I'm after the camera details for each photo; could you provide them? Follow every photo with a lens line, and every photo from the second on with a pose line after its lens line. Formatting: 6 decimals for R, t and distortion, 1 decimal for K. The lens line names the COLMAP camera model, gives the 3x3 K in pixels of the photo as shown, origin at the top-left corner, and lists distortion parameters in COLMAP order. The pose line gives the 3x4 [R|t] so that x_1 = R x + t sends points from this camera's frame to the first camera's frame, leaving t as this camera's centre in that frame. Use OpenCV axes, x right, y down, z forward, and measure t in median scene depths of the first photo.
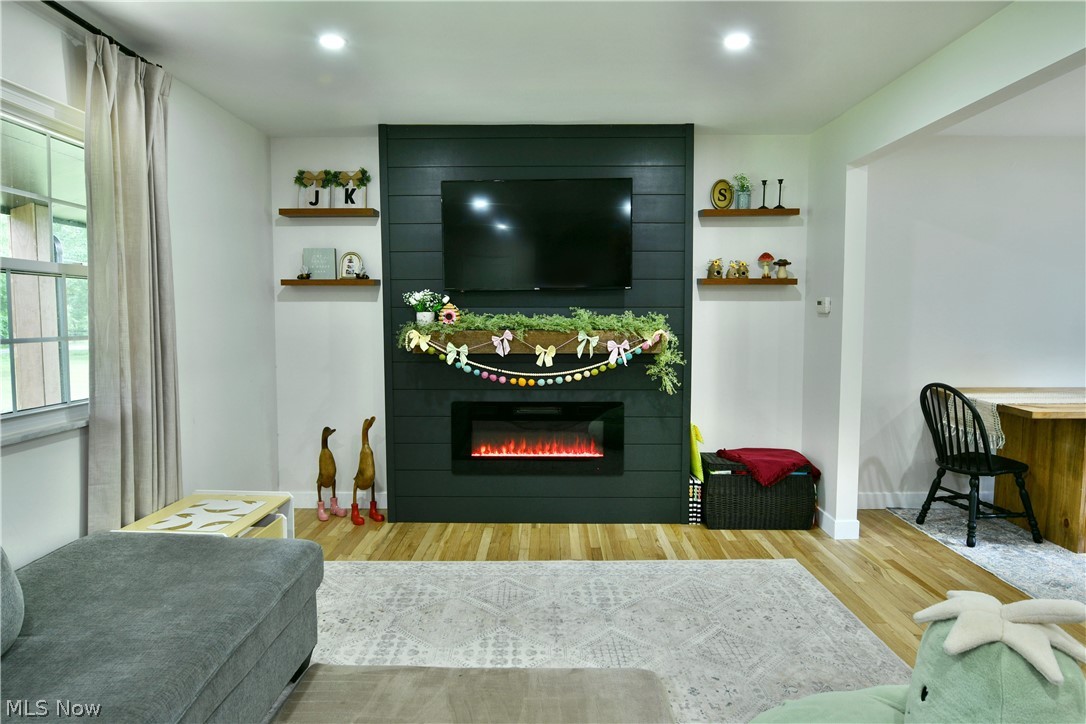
lens RADIAL K [[655.7, 0, 537.8], [0, 655.7, 361.9], [0, 0, 1]] dist [-0.014219, -0.004860]
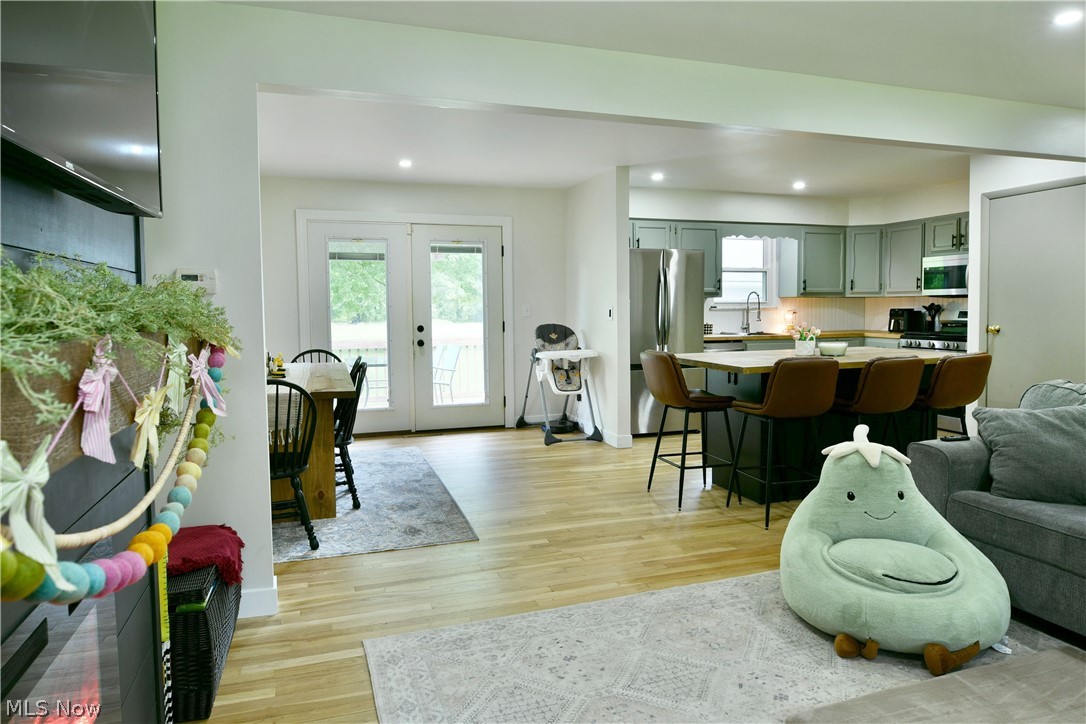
lens RADIAL K [[669.4, 0, 528.1], [0, 669.4, 334.9], [0, 0, 1]] dist [-0.008725, -0.003484]
pose [[-0.324698, -0.035132, 0.945165, -0.304589], [0.079468, 0.994763, 0.064276, -0.053613], [-0.942473, 0.095981, -0.320205, 0.936992]]
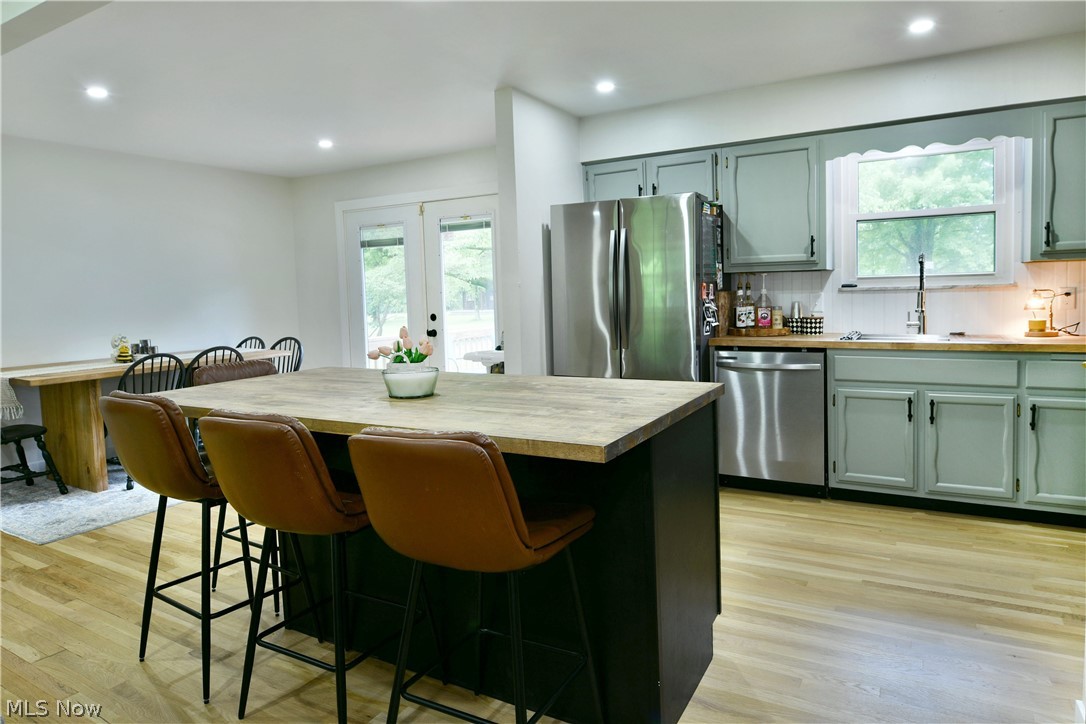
lens RADIAL K [[669.4, 0, 528.1], [0, 669.4, 334.9], [0, 0, 1]] dist [-0.008725, -0.003484]
pose [[0.499134, -0.062256, 0.864286, 0.167018], [0.089482, 0.995787, 0.020051, 0.045501], [-0.861892, 0.067329, 0.502601, -0.303331]]
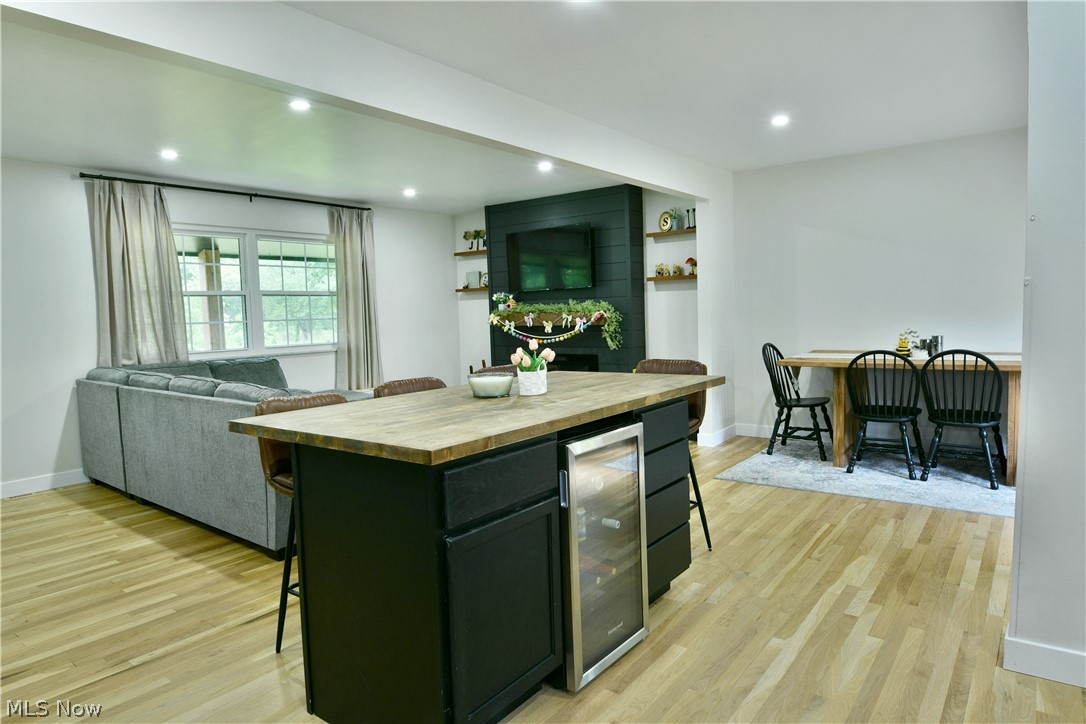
lens RADIAL K [[661.3, 0, 524.5], [0, 661.3, 350.3], [0, 0, 1]] dist [0.003724, -0.000834]
pose [[0.786614, 0.014948, -0.617264, 1.076708], [-0.014000, 0.999882, 0.006372, 0.044408], [0.617287, 0.003629, 0.786730, -0.461030]]
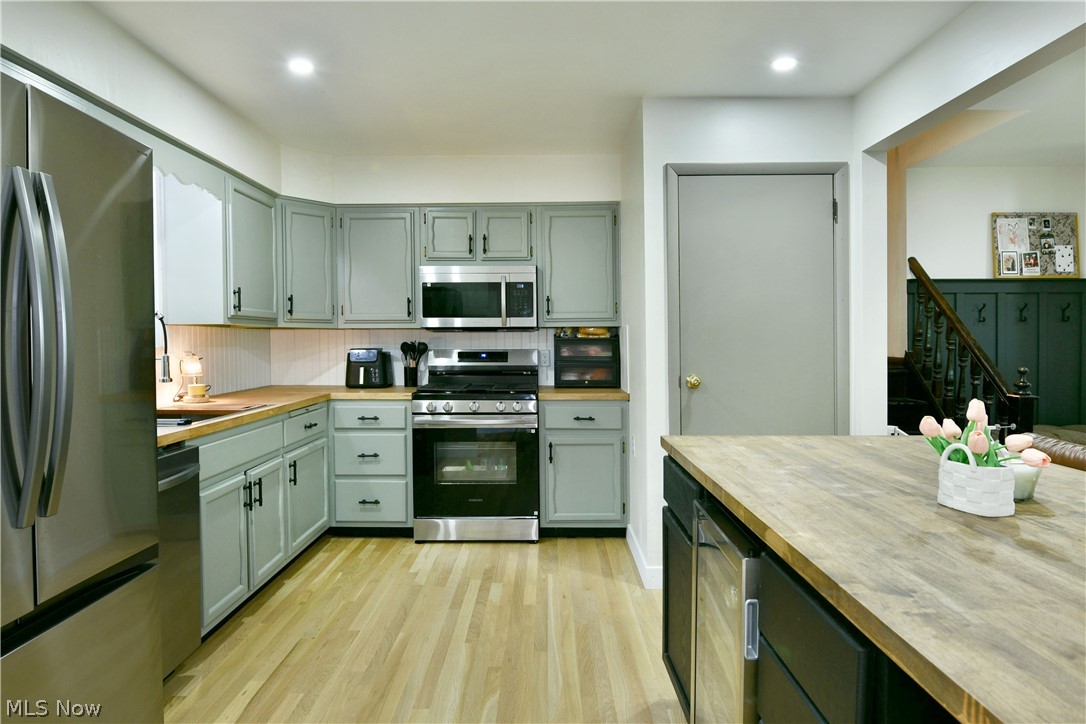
lens RADIAL K [[660.3, 0, 540.5], [0, 660.3, 351.0], [0, 0, 1]] dist [-0.003560, -0.012275]
pose [[-0.999960, 0.004186, -0.007902, 0.879077], [0.003443, 0.995775, 0.091766, -0.019683], [0.008252, 0.091735, -0.995749, 0.440723]]
